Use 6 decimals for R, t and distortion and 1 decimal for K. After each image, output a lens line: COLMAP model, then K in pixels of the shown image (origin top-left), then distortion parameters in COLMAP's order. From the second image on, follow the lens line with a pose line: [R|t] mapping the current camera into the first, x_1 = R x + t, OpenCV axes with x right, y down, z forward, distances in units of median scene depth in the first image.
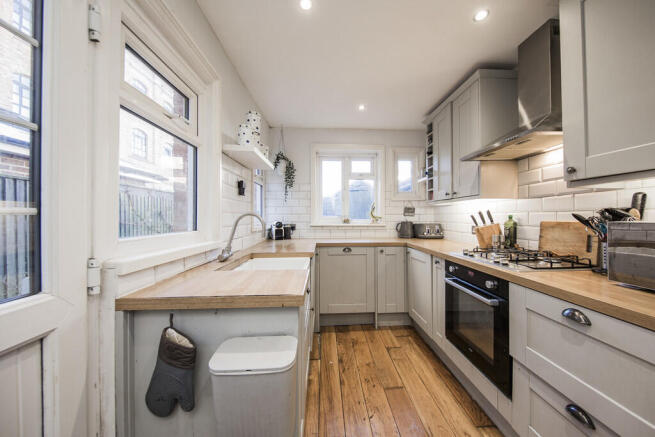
lens RADIAL K [[233.9, 0, 341.1], [0, 233.9, 213.2], [0, 0, 1]] dist [0.001640, -0.003954]
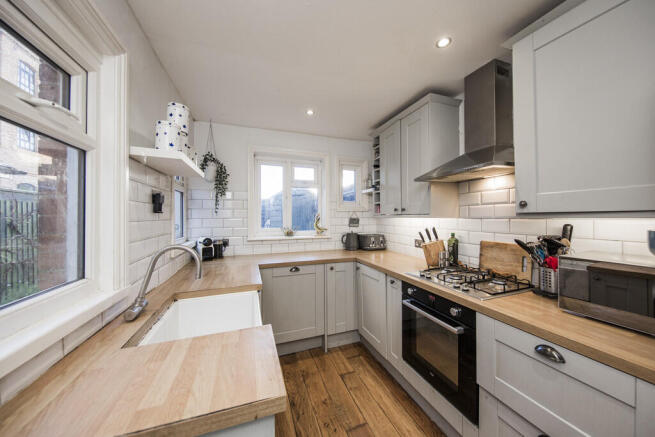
lens RADIAL K [[233.9, 0, 341.1], [0, 233.9, 213.2], [0, 0, 1]] dist [0.001640, -0.003954]
pose [[0.955297, 0.004350, 0.295615, -0.092666], [-0.005453, 0.999981, 0.002908, -0.084293], [-0.295597, -0.004390, 0.955303, 0.123988]]
